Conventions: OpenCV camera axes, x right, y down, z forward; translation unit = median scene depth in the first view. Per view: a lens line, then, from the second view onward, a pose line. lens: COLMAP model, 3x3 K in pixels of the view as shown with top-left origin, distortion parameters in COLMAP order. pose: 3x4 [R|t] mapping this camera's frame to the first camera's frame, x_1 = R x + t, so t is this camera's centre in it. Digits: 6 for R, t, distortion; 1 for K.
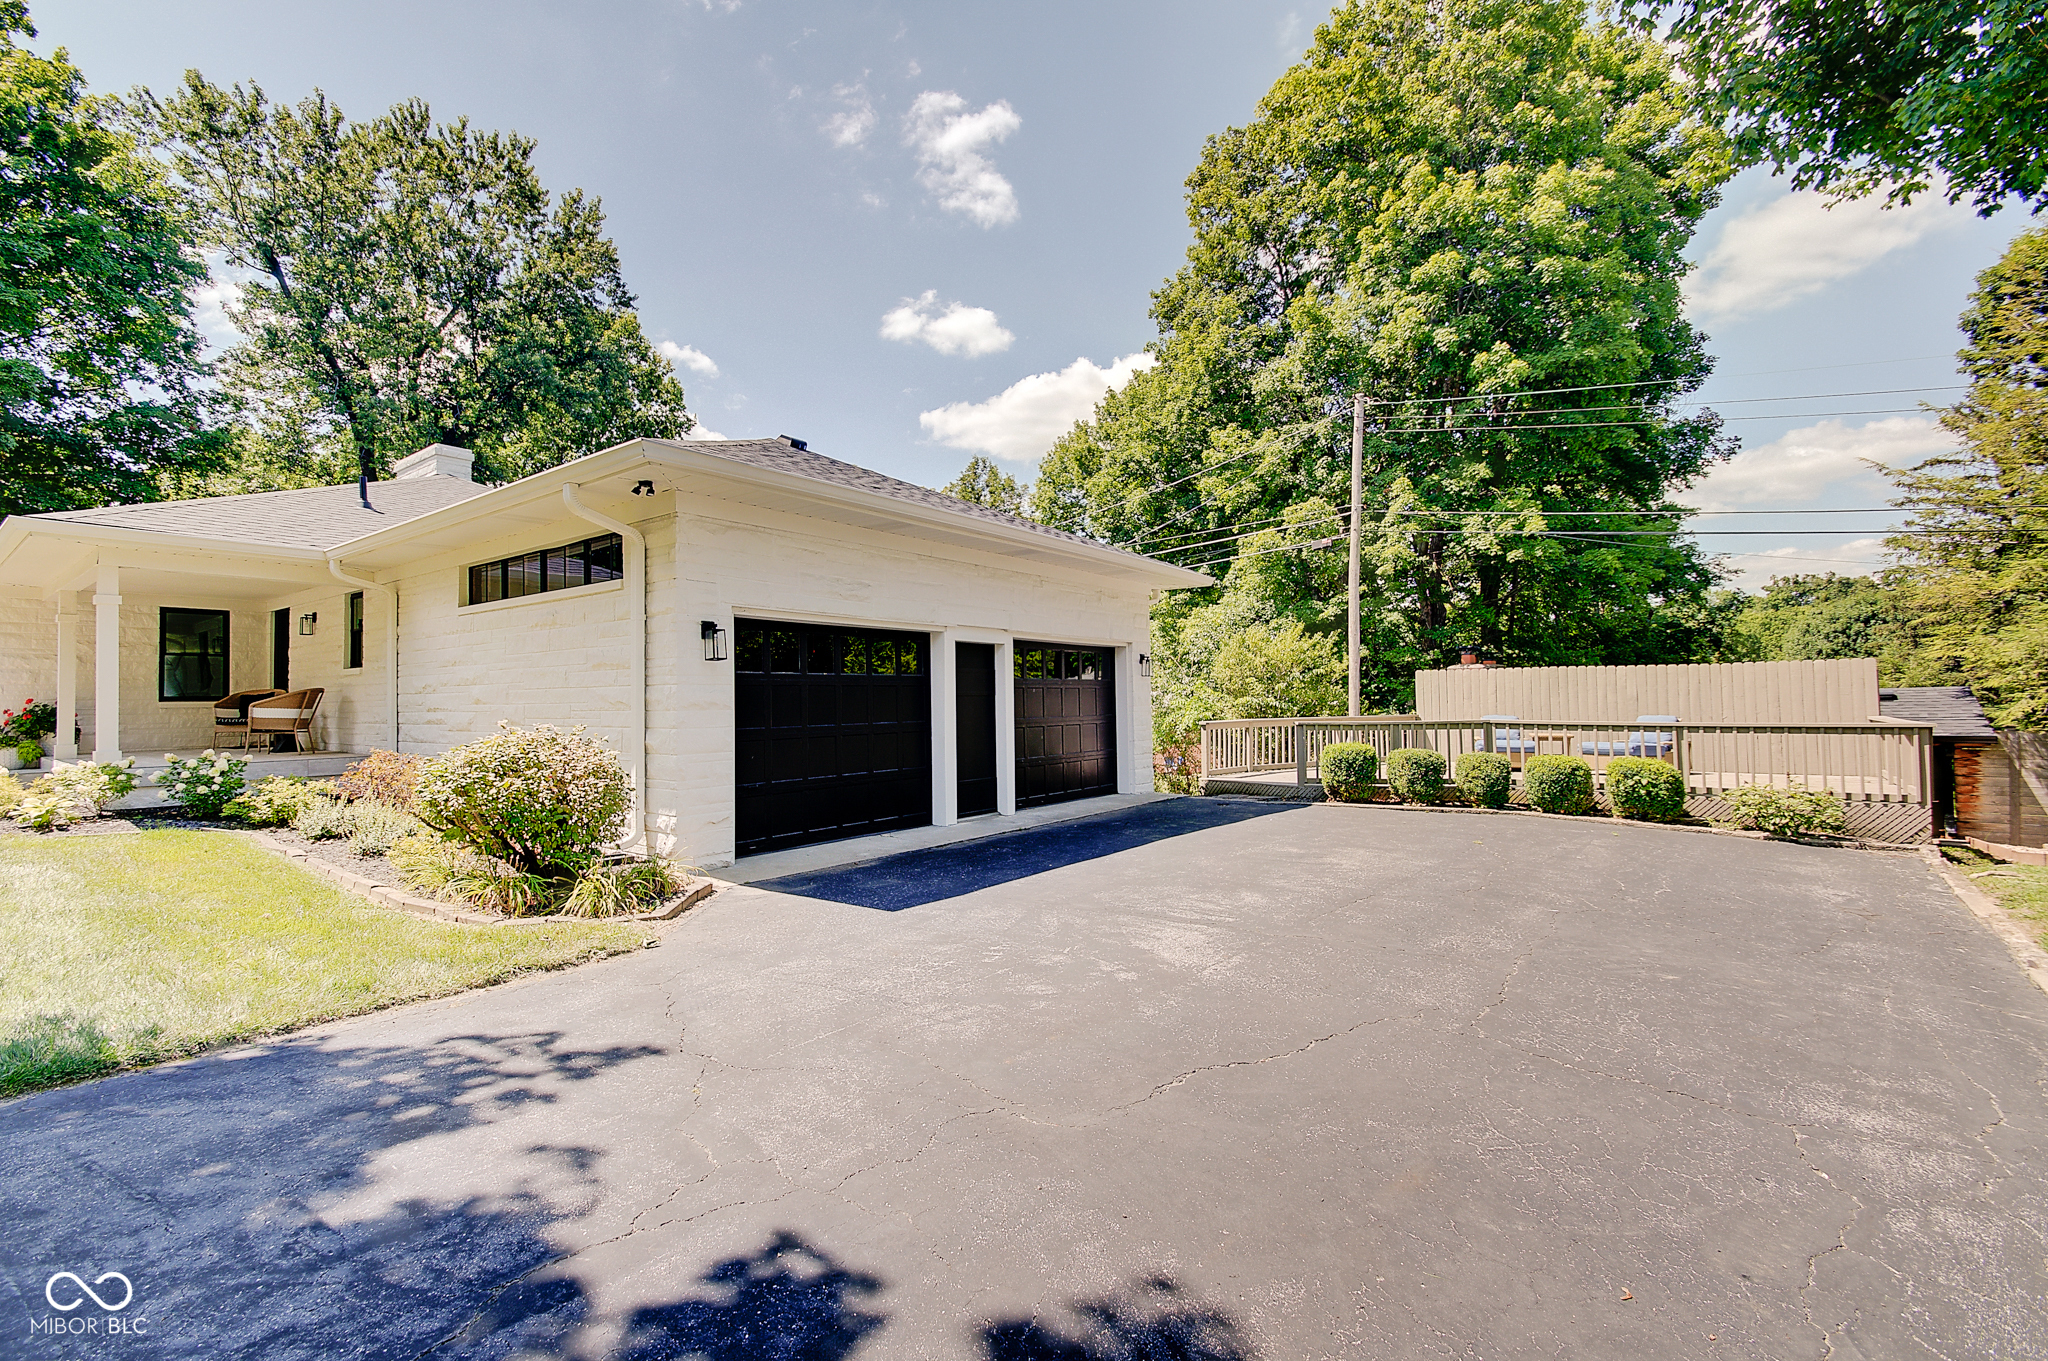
lens RADIAL K [[881.7, 0, 997.9], [0, 881.7, 680.5], [0, 0, 1]] dist [0.021328, -0.014046]
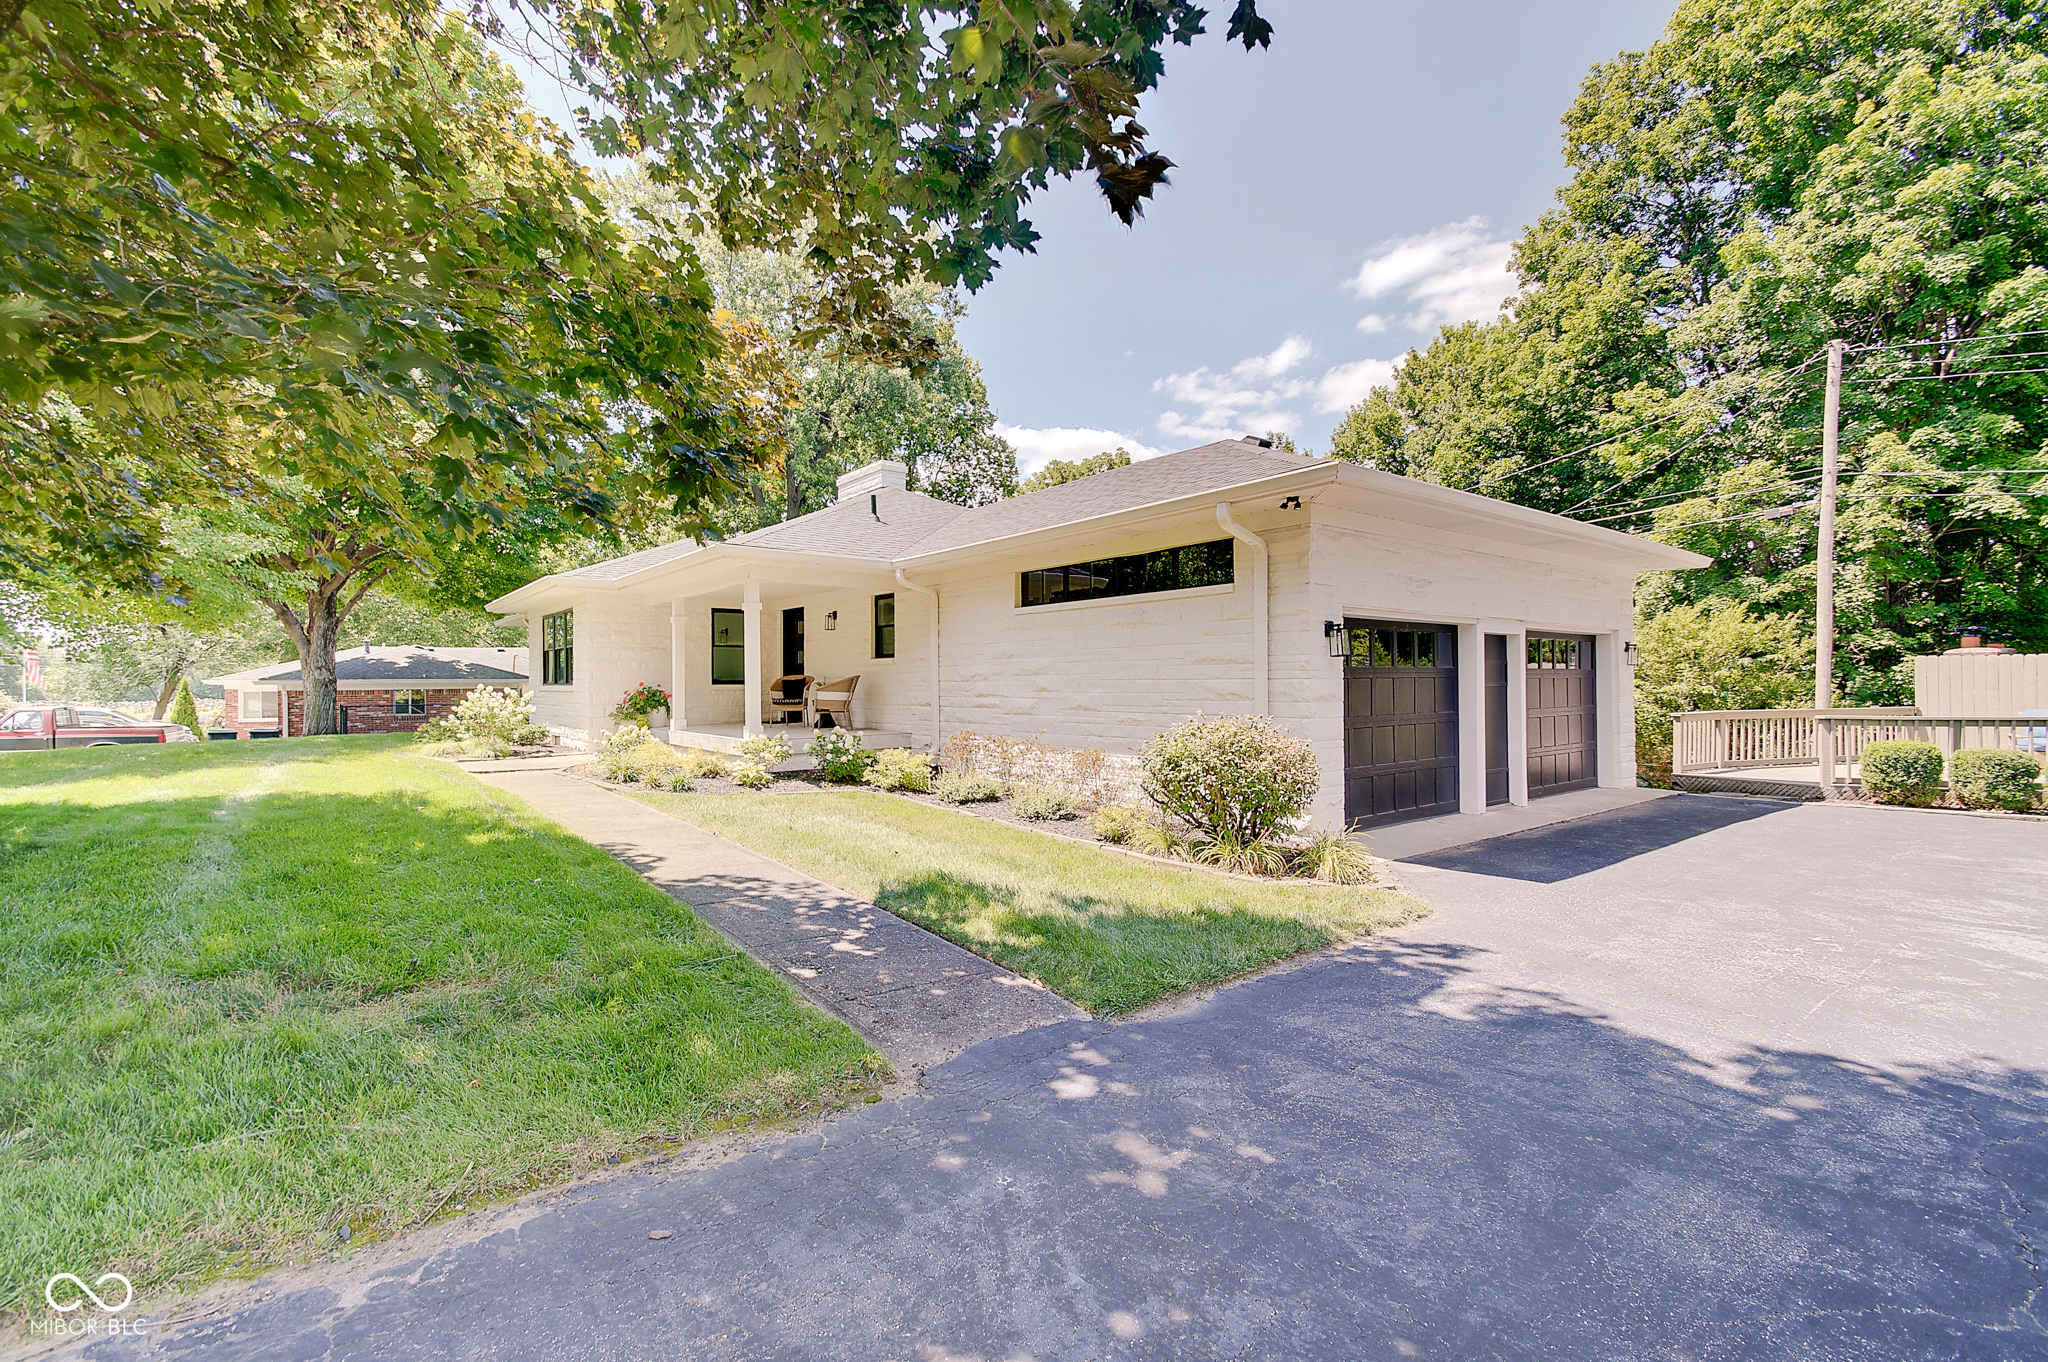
lens RADIAL K [[881.7, 0, 997.9], [0, 881.7, 681.0], [0, 0, 1]] dist [0.021328, -0.014046]
pose [[0.968422, 0.005973, -0.249245, -0.172442], [-0.000217, 0.999733, 0.023116, -0.006837], [0.249316, -0.022331, 0.968165, -0.064094]]
